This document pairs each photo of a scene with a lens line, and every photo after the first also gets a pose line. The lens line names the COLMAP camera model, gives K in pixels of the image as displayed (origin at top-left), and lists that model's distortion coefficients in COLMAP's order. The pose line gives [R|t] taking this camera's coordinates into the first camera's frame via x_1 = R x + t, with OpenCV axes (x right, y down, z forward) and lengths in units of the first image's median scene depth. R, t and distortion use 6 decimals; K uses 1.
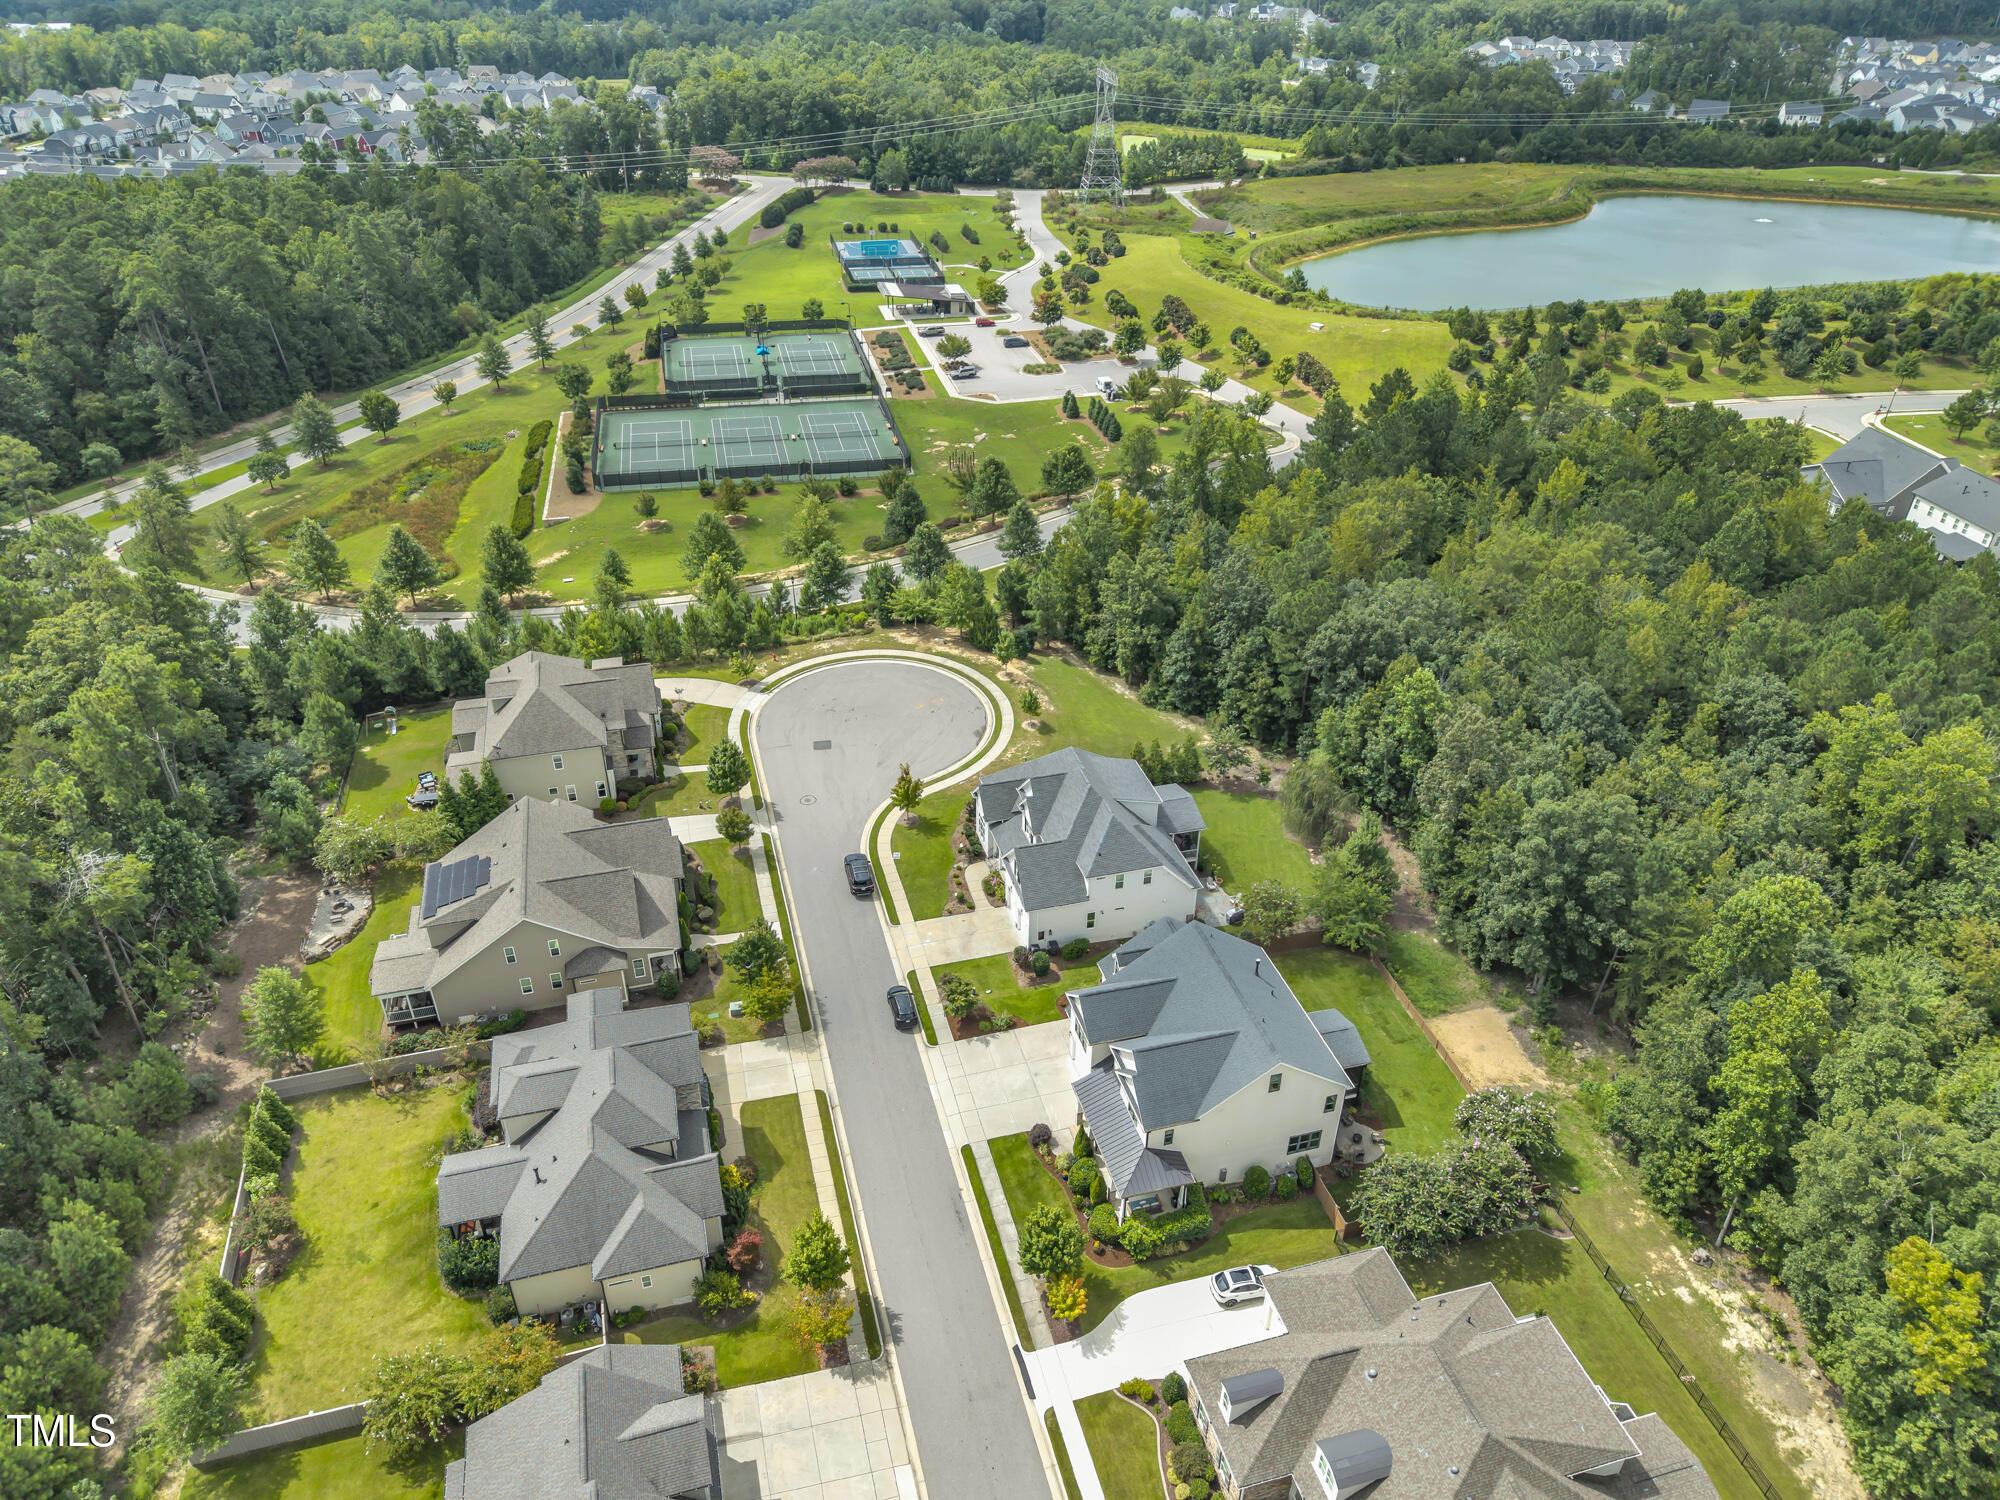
lens RADIAL K [[1342.8, 0, 989.4], [0, 1342.8, 751.5], [0, 0, 1]] dist [0.088255, -0.122742]
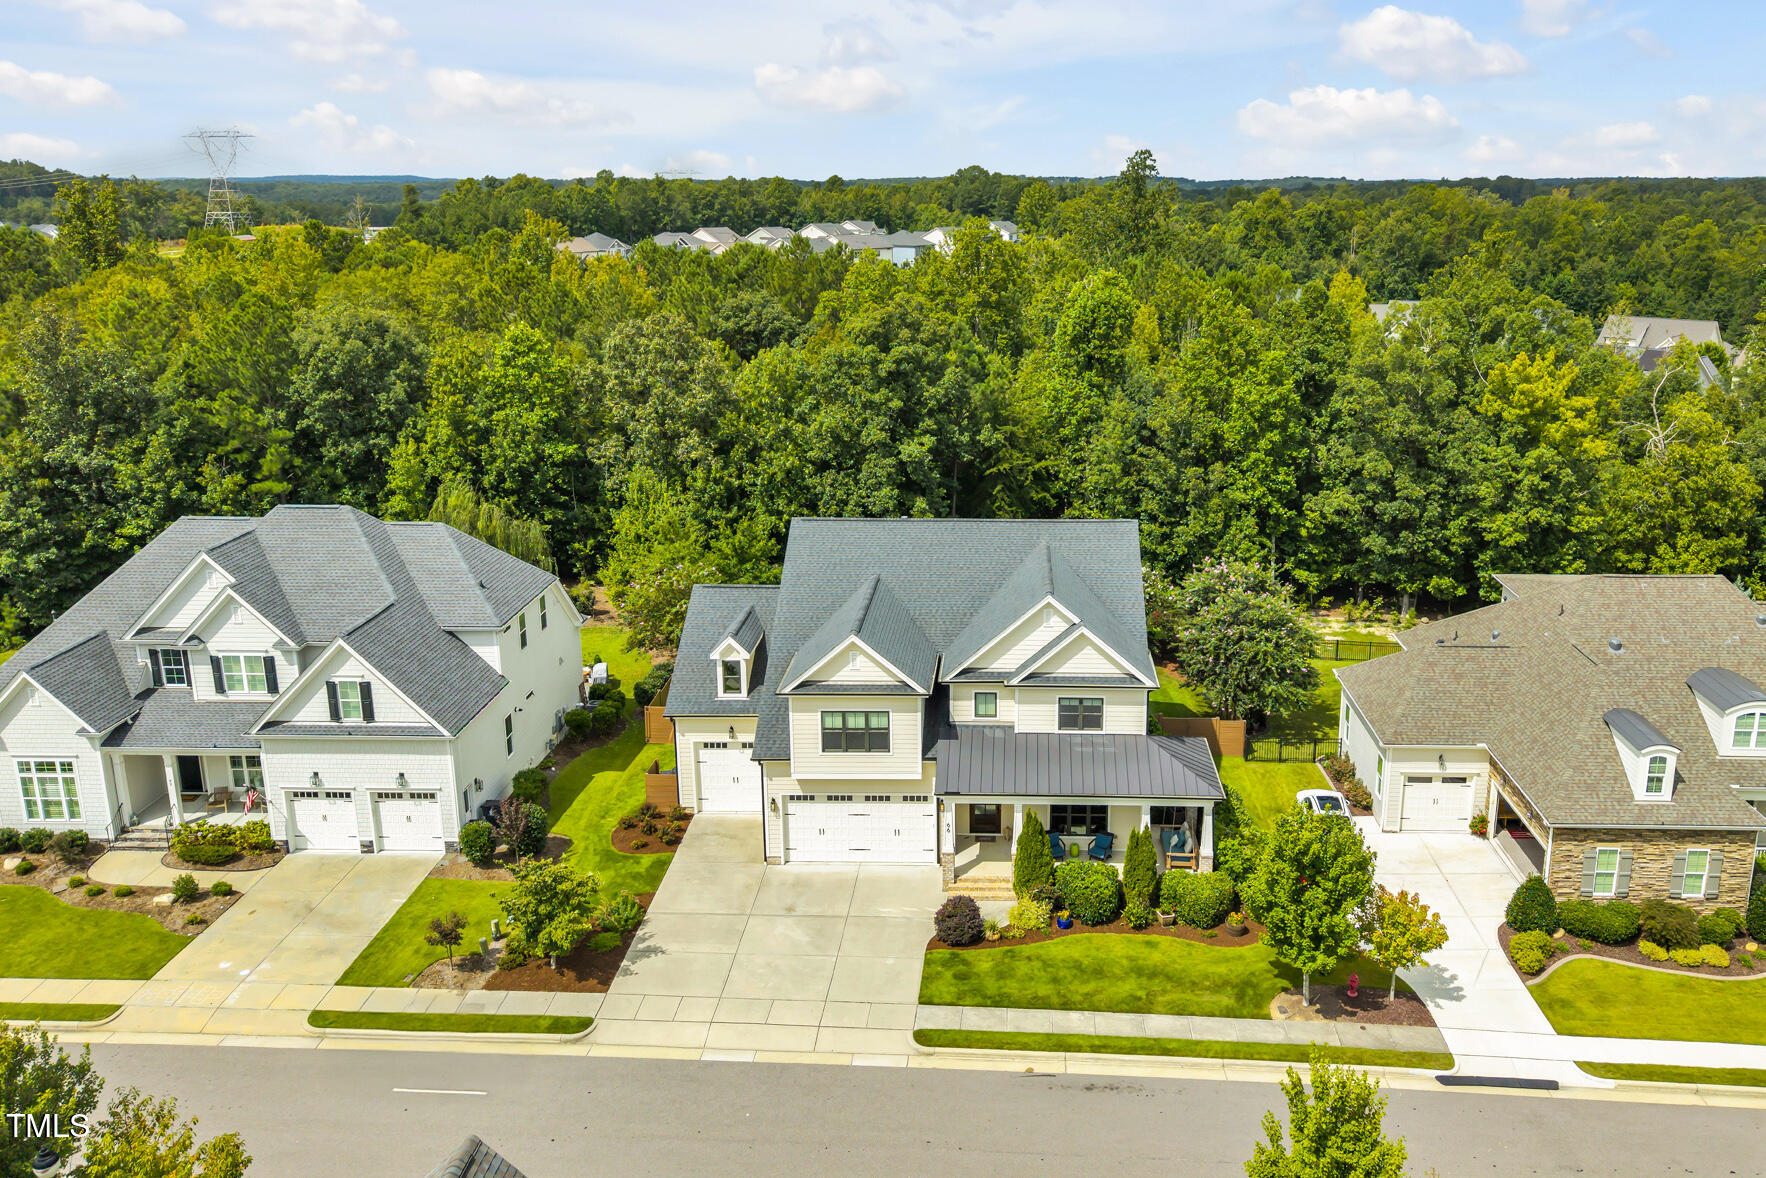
lens RADIAL K [[1359.5, 0, 980.2], [0, 1359.5, 536.7], [0, 0, 1]] dist [0.104200, -0.162587]
pose [[0.290751, -0.244206, 0.925109, -0.335401], [0.519846, 0.852041, 0.061537, 0.128760], [-0.803259, 0.463022, 0.374681, 0.677110]]
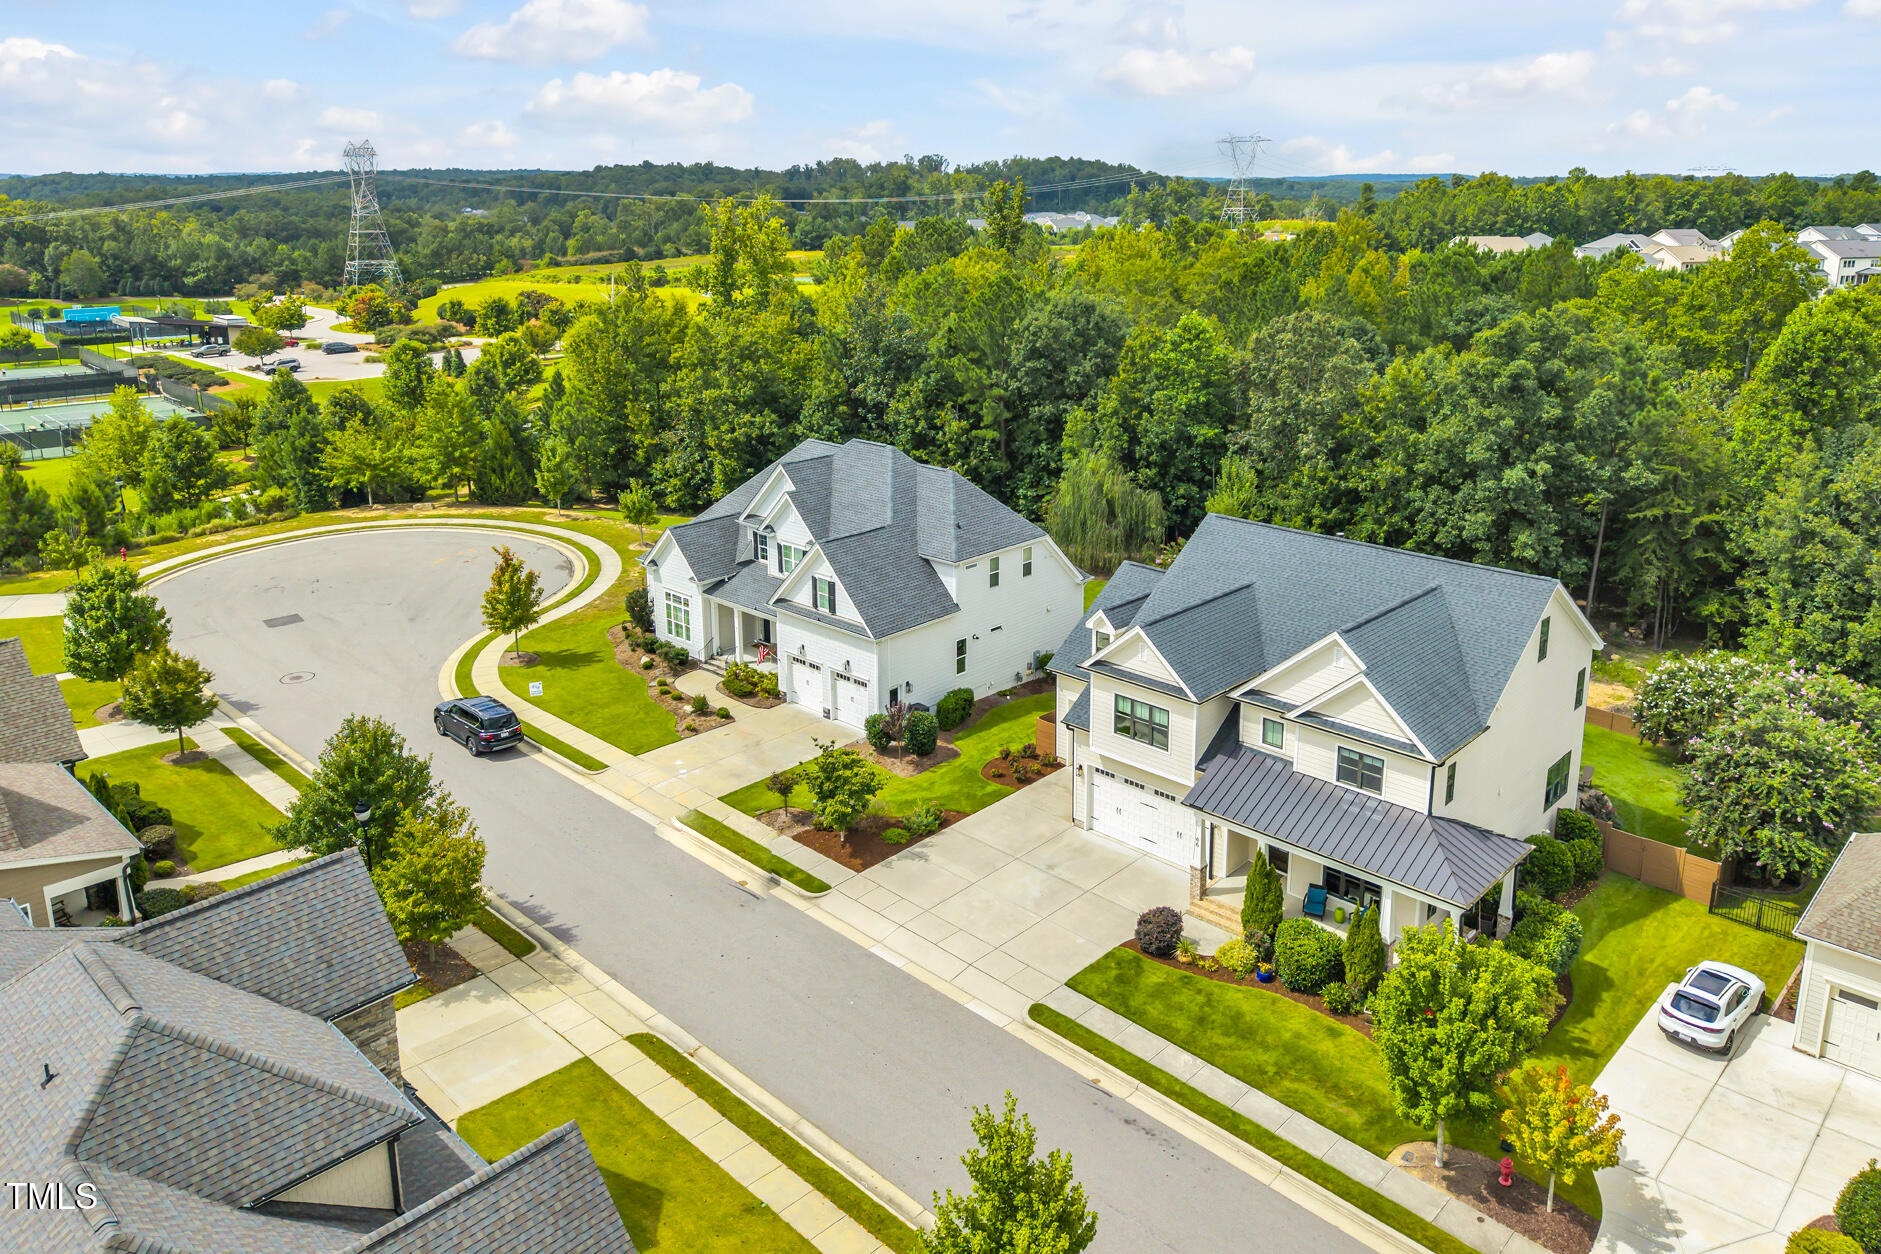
lens RADIAL K [[1328.1, 0, 978.6], [0, 1328.1, 544.6], [0, 0, 1]] dist [0.091548, -0.113210]
pose [[0.847078, -0.141373, 0.512320, -0.211344], [0.288736, 0.931720, -0.220295, 0.219091], [-0.446195, 0.334532, 0.830059, 0.538092]]
